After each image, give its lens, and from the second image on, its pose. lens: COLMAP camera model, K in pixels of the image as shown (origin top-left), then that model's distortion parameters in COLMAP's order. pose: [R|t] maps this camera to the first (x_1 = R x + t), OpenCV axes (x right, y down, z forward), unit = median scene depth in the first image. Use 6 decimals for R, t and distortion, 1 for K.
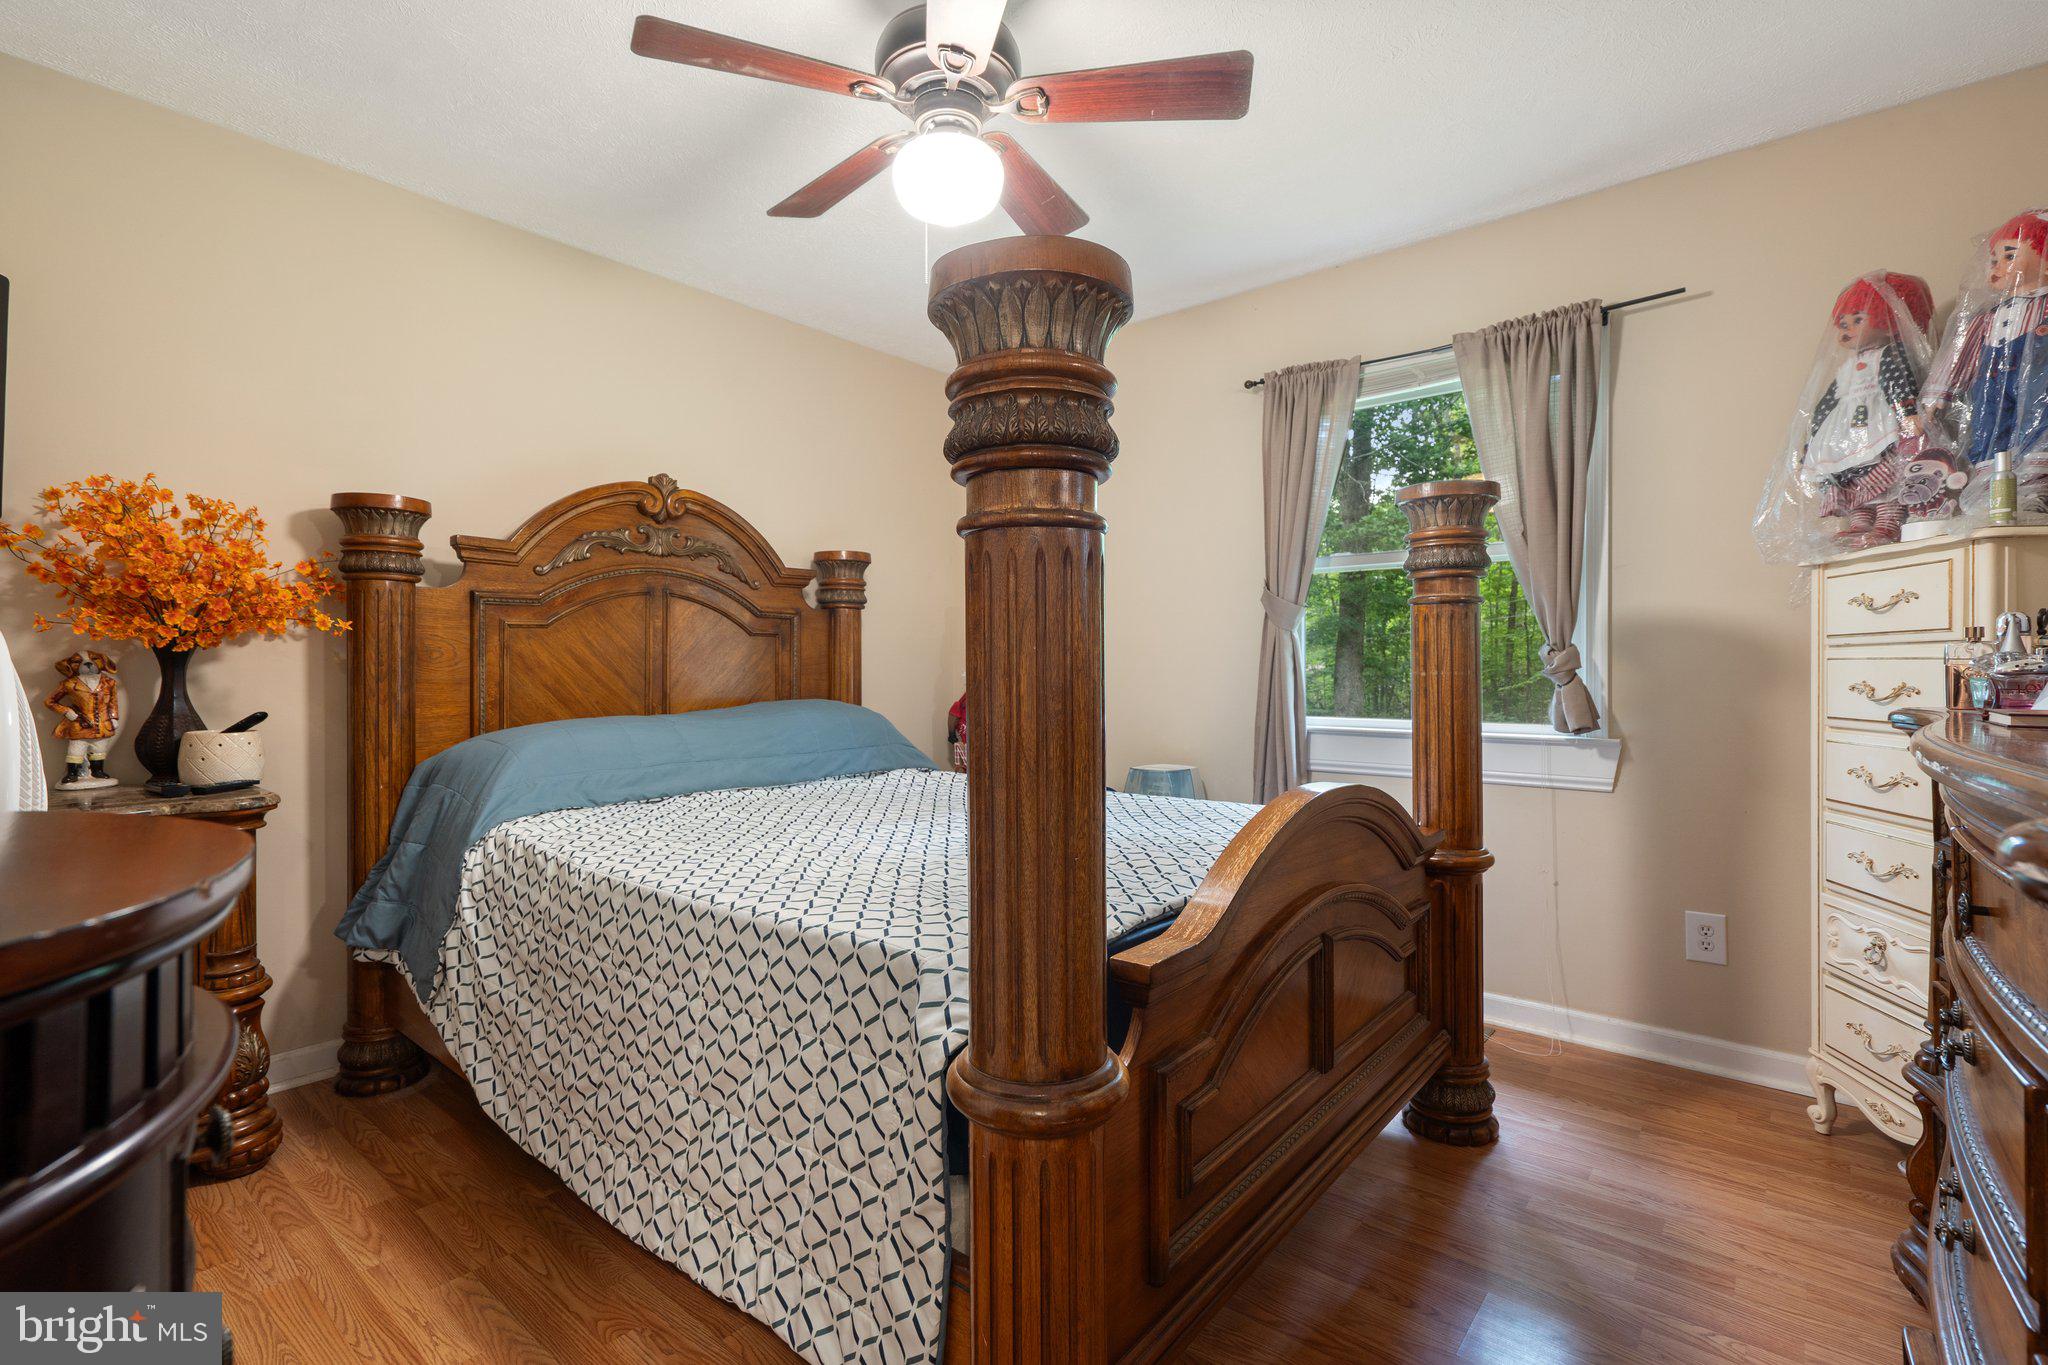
lens RADIAL K [[938.8, 0, 1012.5], [0, 938.8, 673.6], [0, 0, 1]] dist [-0.000226, 0.000361]
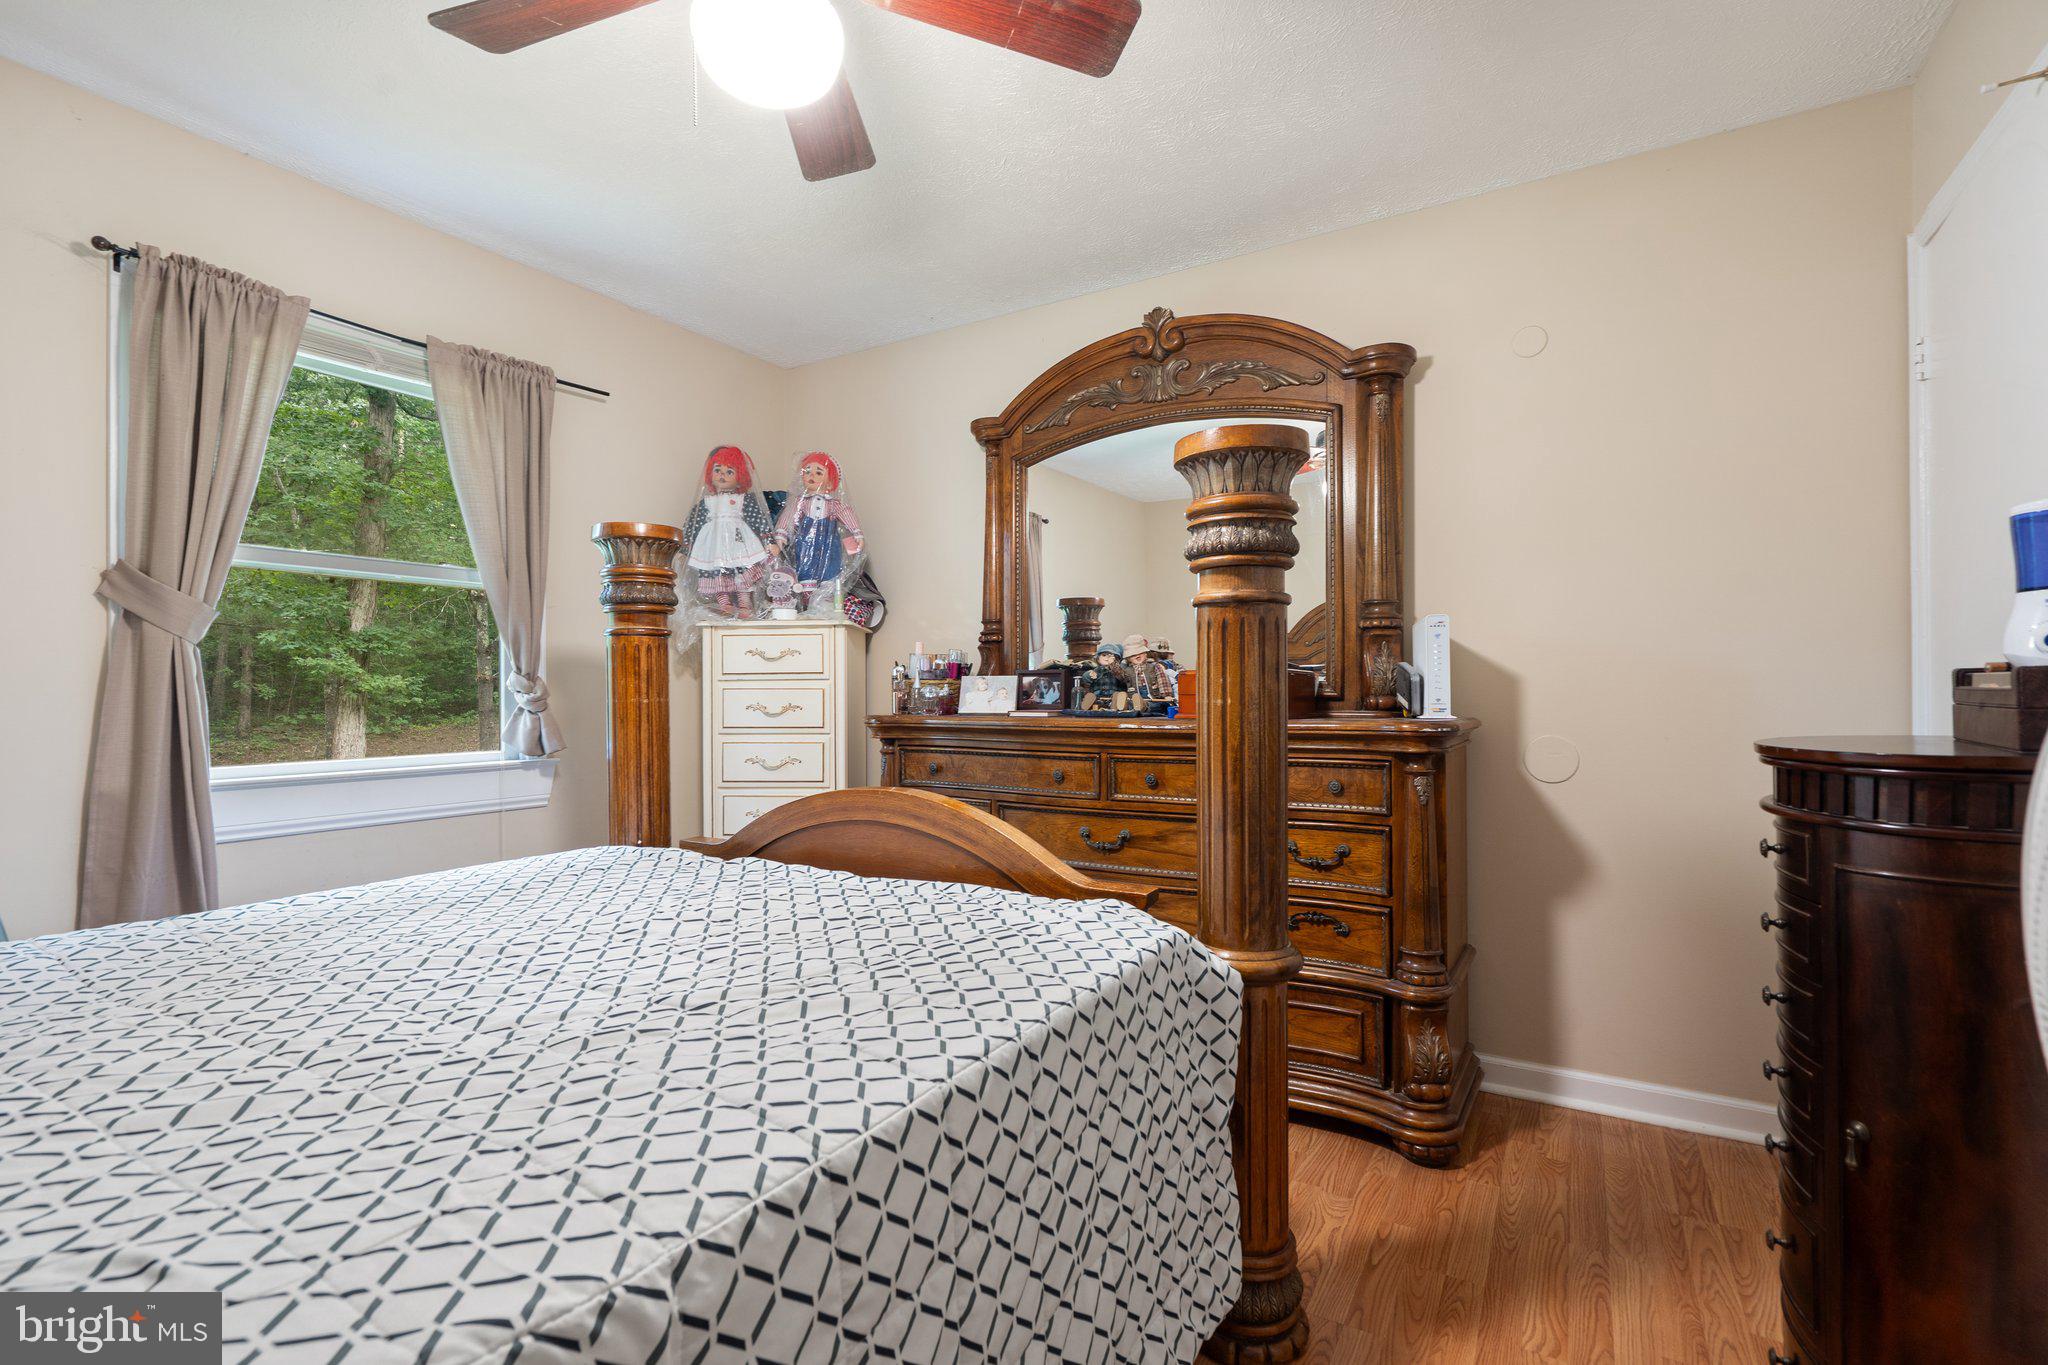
lens RADIAL K [[938.8, 0, 1012.5], [0, 938.8, 673.6], [0, 0, 1]] dist [-0.000226, 0.000361]
pose [[-0.167264, 0.016031, 0.985782, -0.621106], [0.013012, 0.999817, -0.014051, -0.011874], [-0.985826, 0.010476, -0.167442, 0.702097]]
